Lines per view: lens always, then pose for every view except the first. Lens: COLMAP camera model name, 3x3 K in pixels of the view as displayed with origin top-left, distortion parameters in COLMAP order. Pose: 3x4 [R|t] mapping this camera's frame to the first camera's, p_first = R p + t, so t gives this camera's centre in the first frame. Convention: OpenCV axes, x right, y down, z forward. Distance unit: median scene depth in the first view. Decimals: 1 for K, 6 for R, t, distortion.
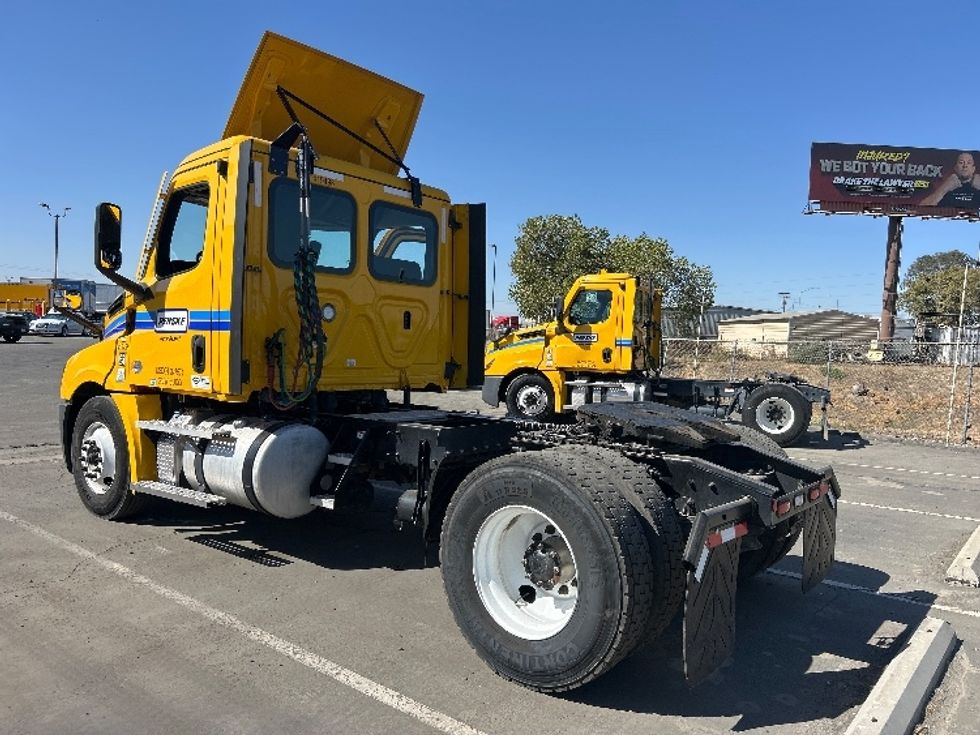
lens RADIAL K [[745.5, 0, 490.0], [0, 745.5, 367.5], [0, 0, 1]] dist [0.090661, -0.102249]
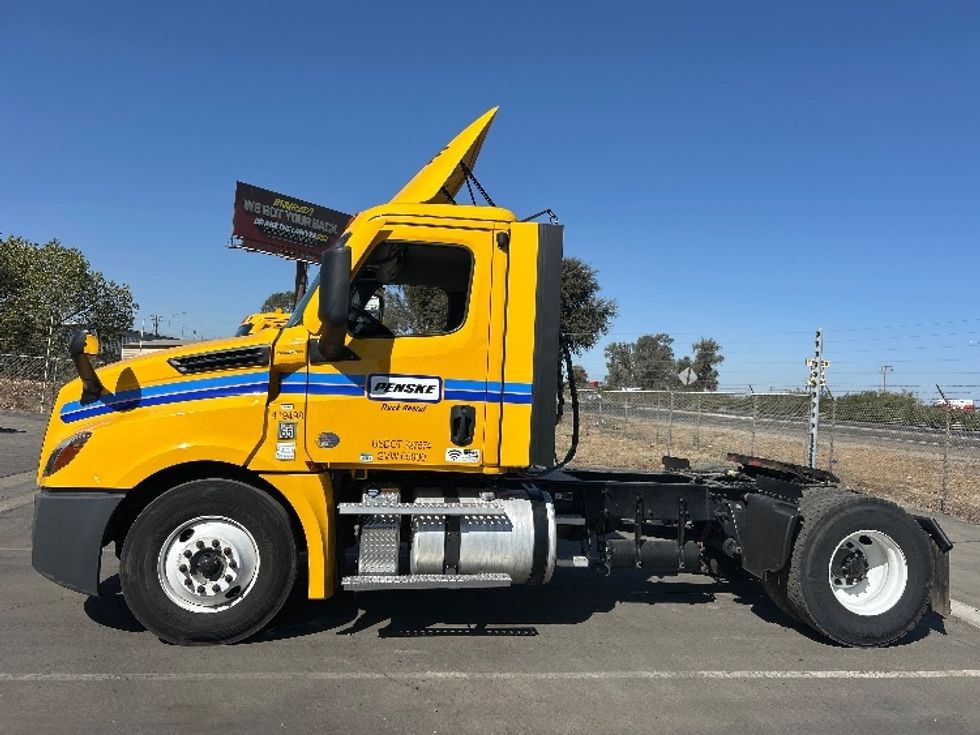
lens RADIAL K [[746.2, 0, 523.2], [0, 746.2, 356.2], [0, 0, 1]] dist [0.092483, -0.163942]
pose [[0.651949, 0.044512, 0.756955, -0.978838], [-0.008235, 0.998632, -0.051630, -0.053287], [-0.758218, 0.027427, 0.651424, 0.305261]]
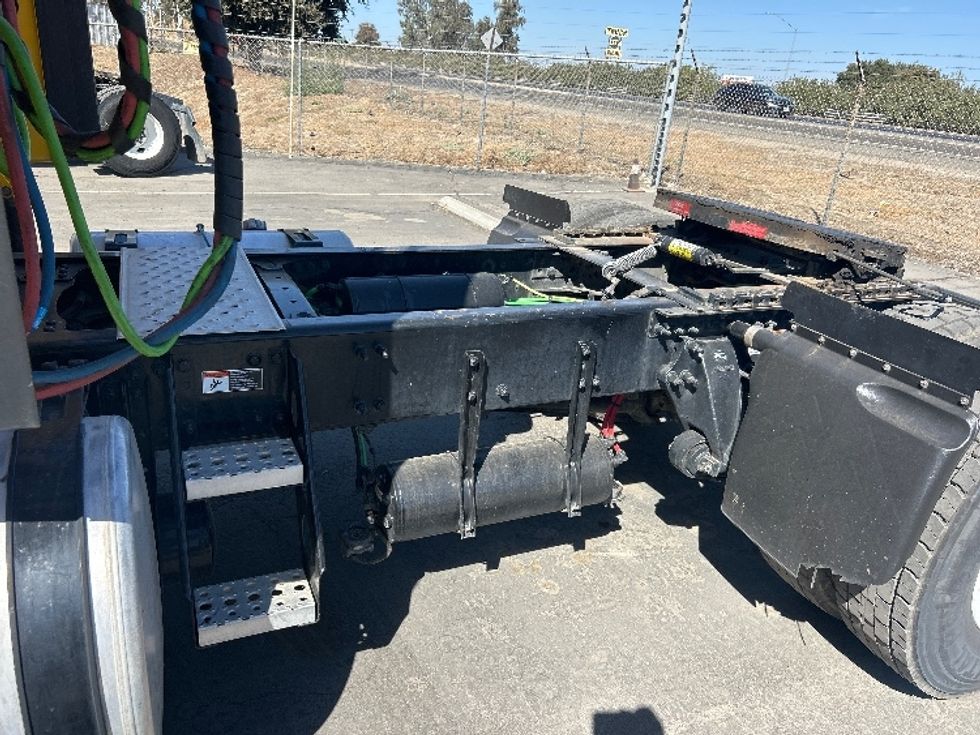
lens RADIAL K [[728.4, 0, 487.5], [0, 728.4, 362.0], [0, 0, 1]] dist [0.084799, -0.097506]
pose [[0.470488, -0.311195, 0.825711, -0.372846], [-0.043131, 0.926520, 0.373764, -0.040142], [-0.881352, -0.211465, 0.422494, 0.706293]]
